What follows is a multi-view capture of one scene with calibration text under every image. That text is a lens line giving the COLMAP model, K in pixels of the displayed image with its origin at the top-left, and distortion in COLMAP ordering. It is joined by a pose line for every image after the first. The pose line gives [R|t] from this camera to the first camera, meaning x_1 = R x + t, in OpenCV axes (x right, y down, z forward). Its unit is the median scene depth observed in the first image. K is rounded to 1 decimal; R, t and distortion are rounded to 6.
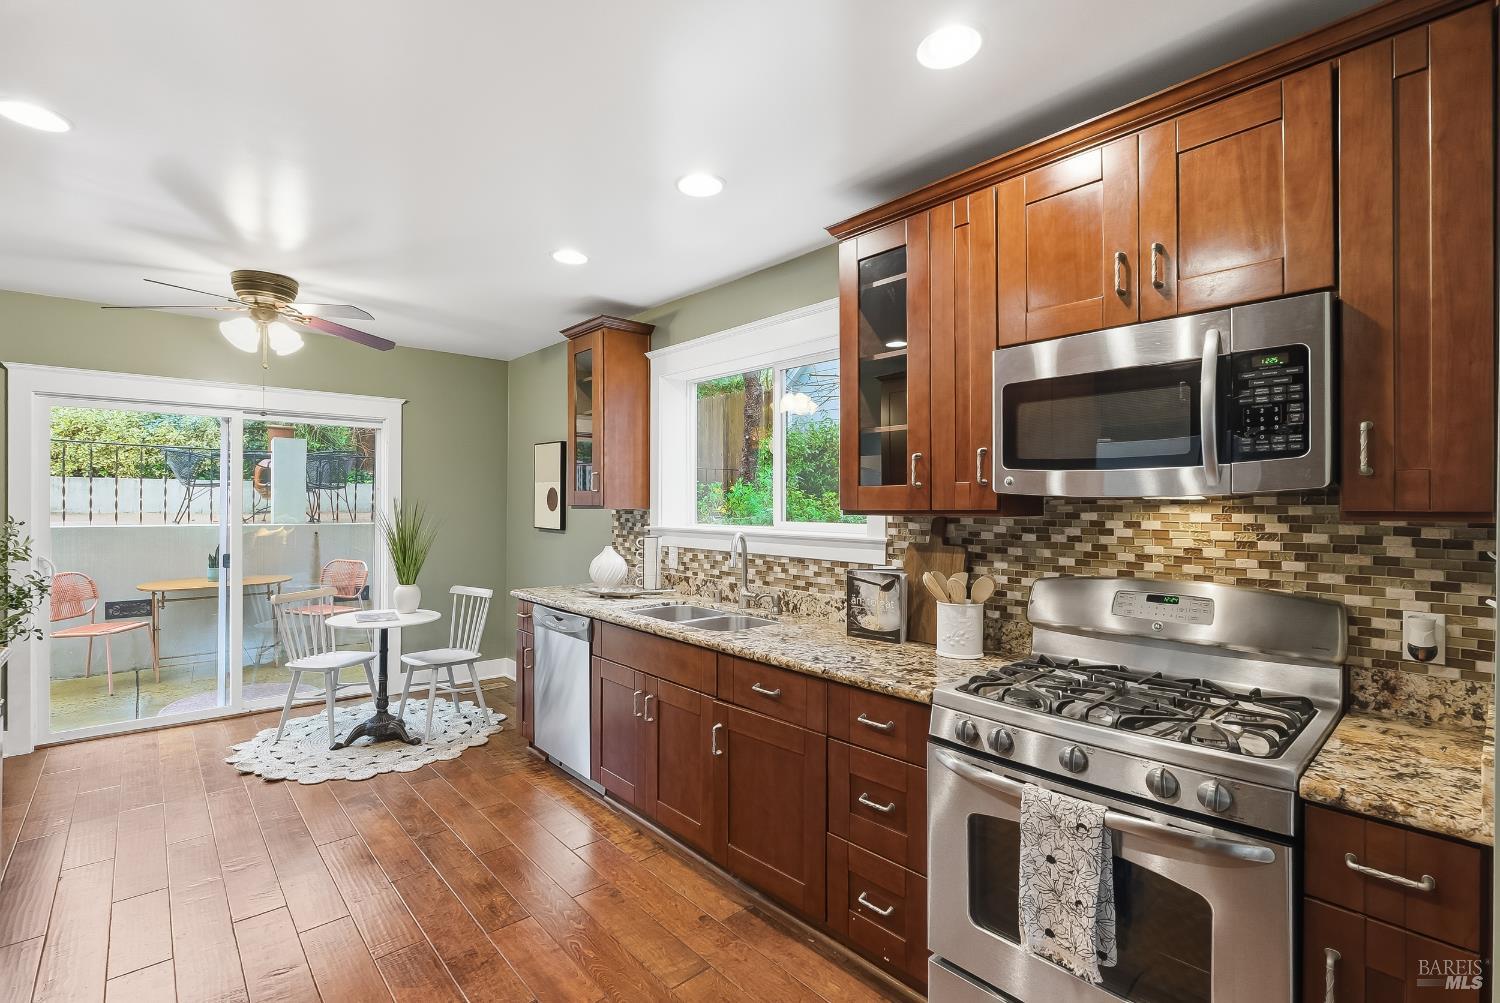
lens RADIAL K [[680.1, 0, 750.0], [0, 680.1, 501.5], [0, 0, 1]] dist [-0.001898, -0.000089]
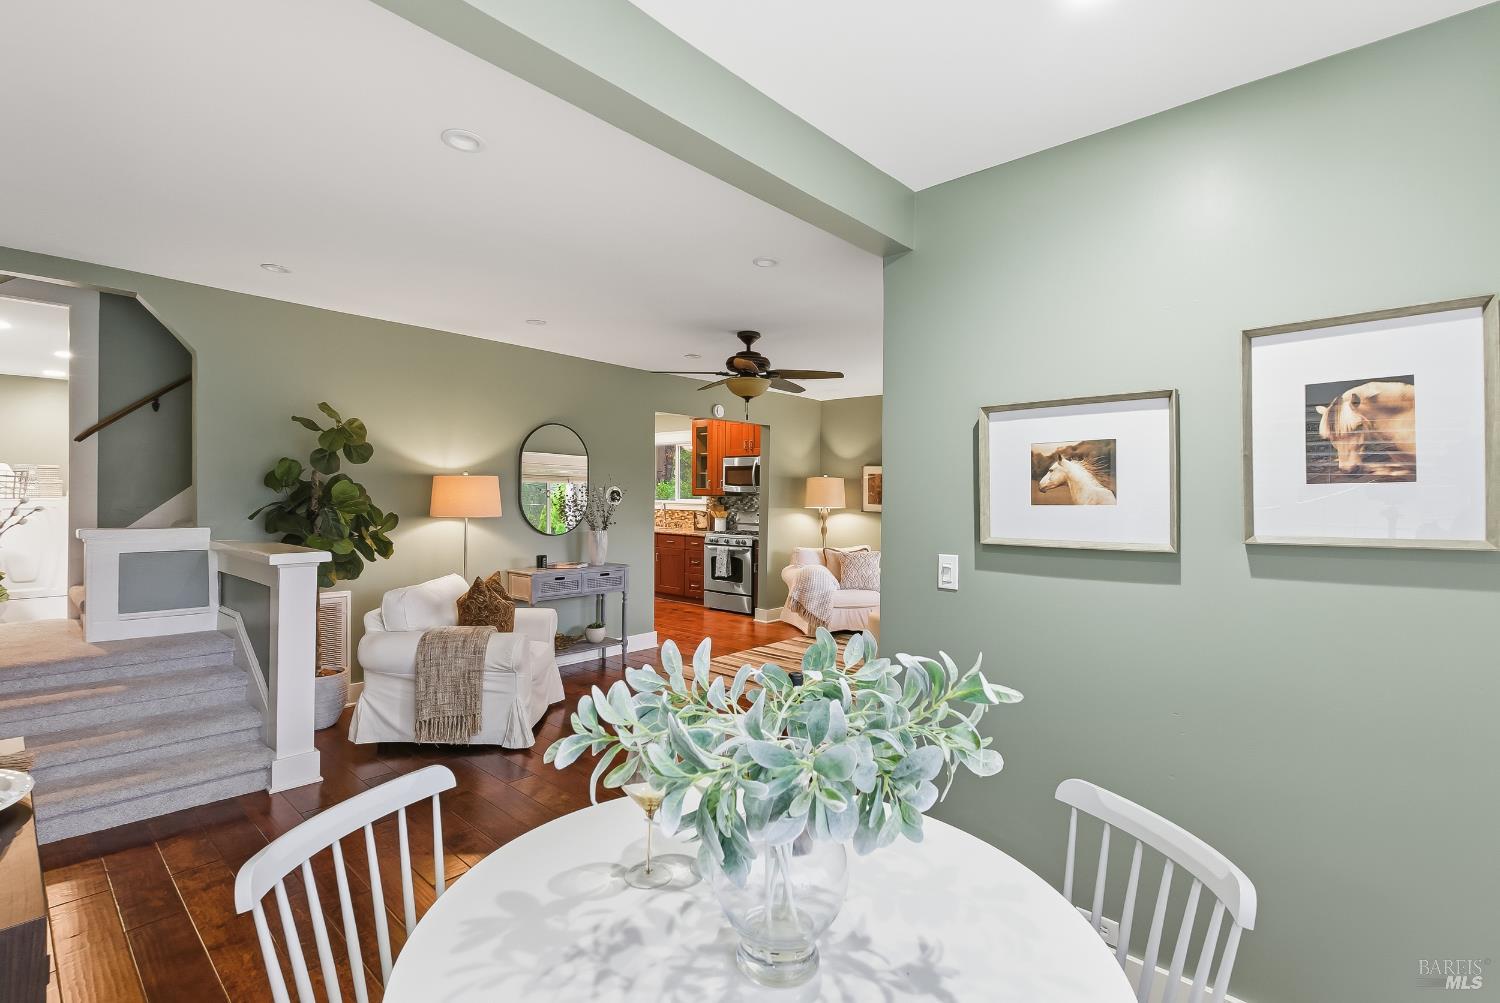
lens RADIAL K [[680.1, 0, 750.0], [0, 680.1, 501.5], [0, 0, 1]] dist [-0.001898, -0.000089]
pose [[0.993507, 0.005555, 0.113631, 0.023559], [-0.007818, 0.999780, 0.019481, -0.018969], [-0.113498, -0.020243, 0.993332, -2.026296]]
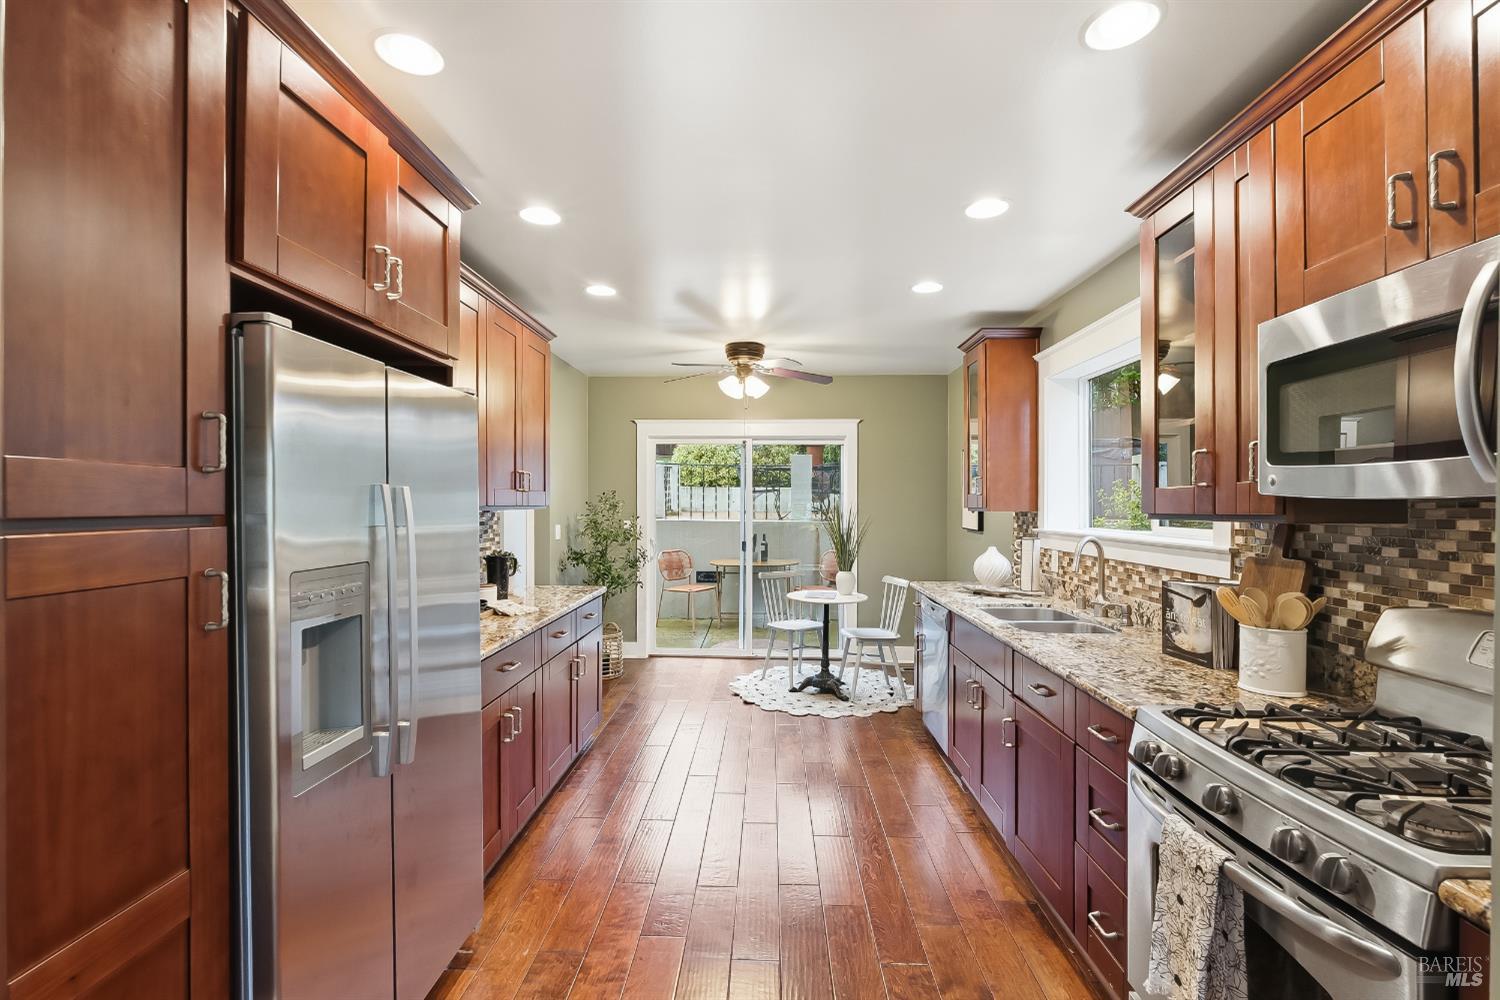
lens RADIAL K [[690.3, 0, 750.0], [0, 690.3, 500.0], [0, 0, 1]] dist [0.001397, 0.000428]
pose [[0.722317, -0.004038, -0.691550, 0.301484], [0.001137, 0.999989, -0.004653, -0.001464], [0.691561, 0.002575, 0.722314, -0.029237]]
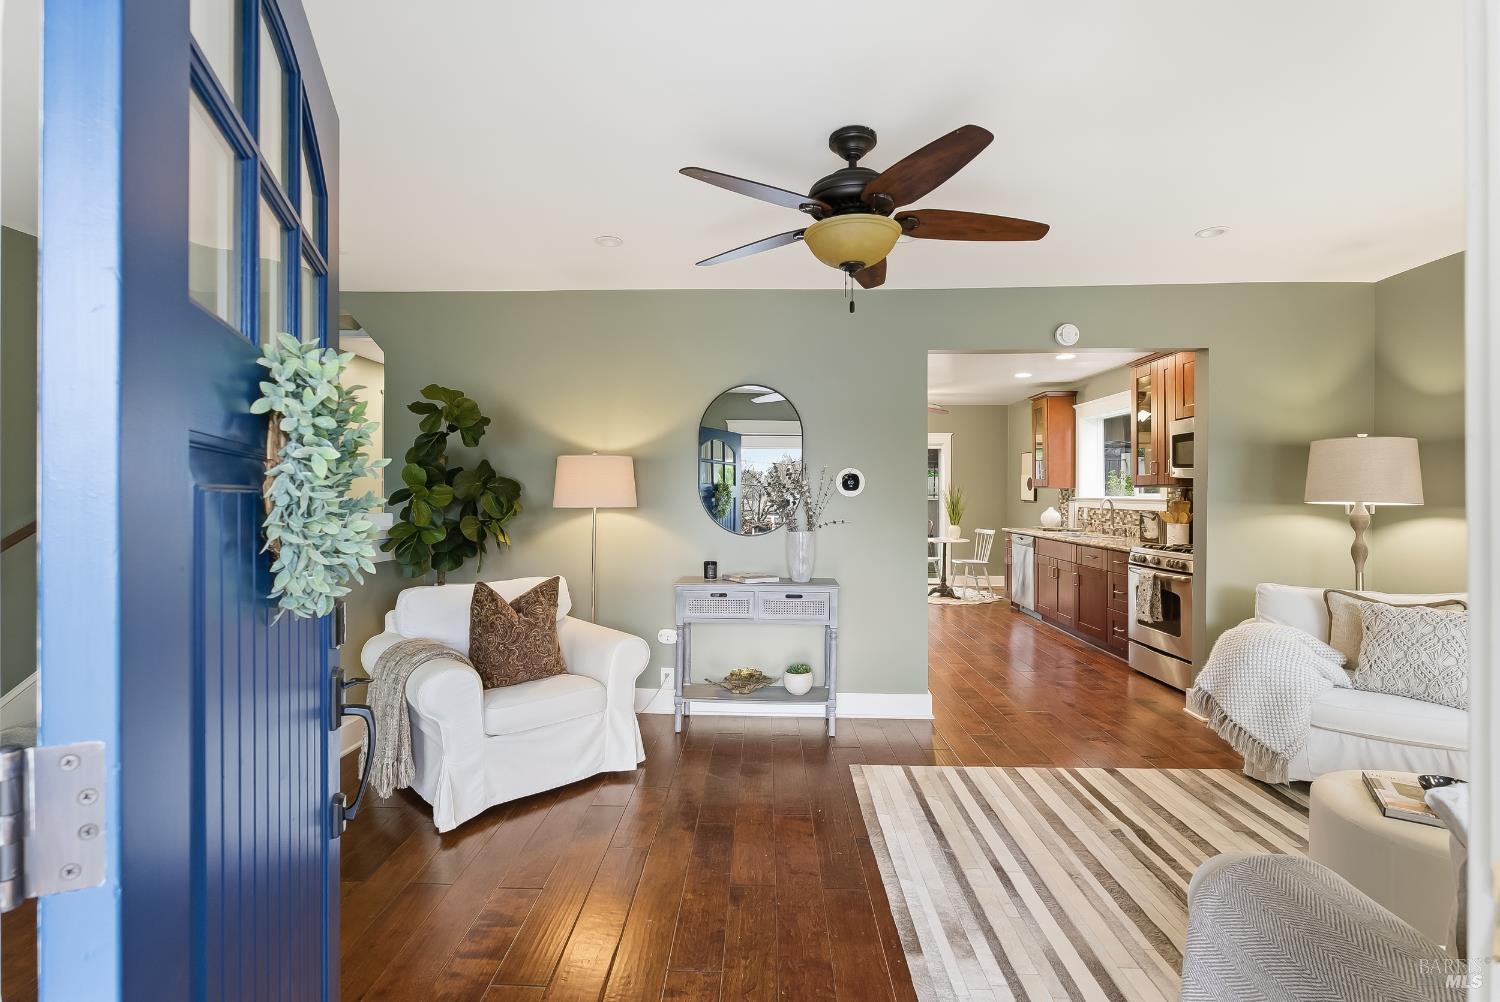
lens RADIAL K [[670.6, 0, 750.0], [0, 670.6, 501.0], [0, 0, 1]] dist [-0.005227, -0.000137]
pose [[0.728653, 0.005019, -0.684865, 0.569062], [0.004768, 0.999912, 0.012400, 0.023665], [0.684867, -0.012301, 0.728565, -1.184033]]
